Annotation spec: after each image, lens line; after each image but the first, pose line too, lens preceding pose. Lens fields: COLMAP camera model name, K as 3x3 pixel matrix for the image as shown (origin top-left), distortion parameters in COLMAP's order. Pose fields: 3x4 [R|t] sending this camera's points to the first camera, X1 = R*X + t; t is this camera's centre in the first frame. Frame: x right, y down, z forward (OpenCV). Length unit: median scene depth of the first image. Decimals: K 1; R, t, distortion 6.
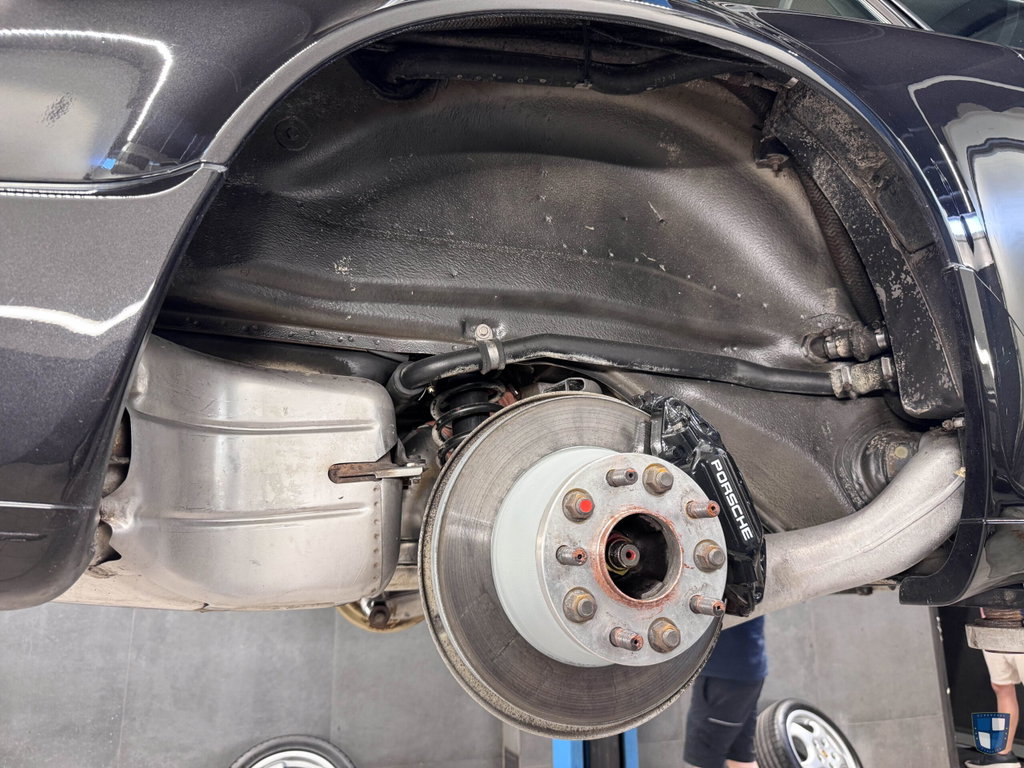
lens RADIAL K [[731.1, 0, 515.5], [0, 731.1, 378.7], [0, 0, 1]] dist [-0.005707, 0.001263]
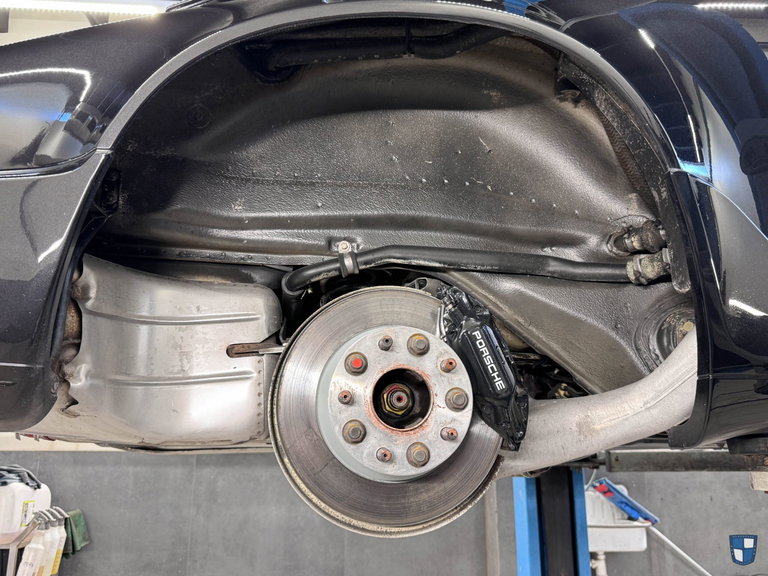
lens RADIAL K [[629.9, 0, 381.0], [0, 629.9, 291.5], [0, 0, 1]] dist [0.022757, -0.031628]
pose [[0.975688, -0.043285, -0.214847, 0.274334], [0.043105, 0.999055, -0.005525, 0.028884], [0.214883, -0.003871, 0.976632, -0.128191]]
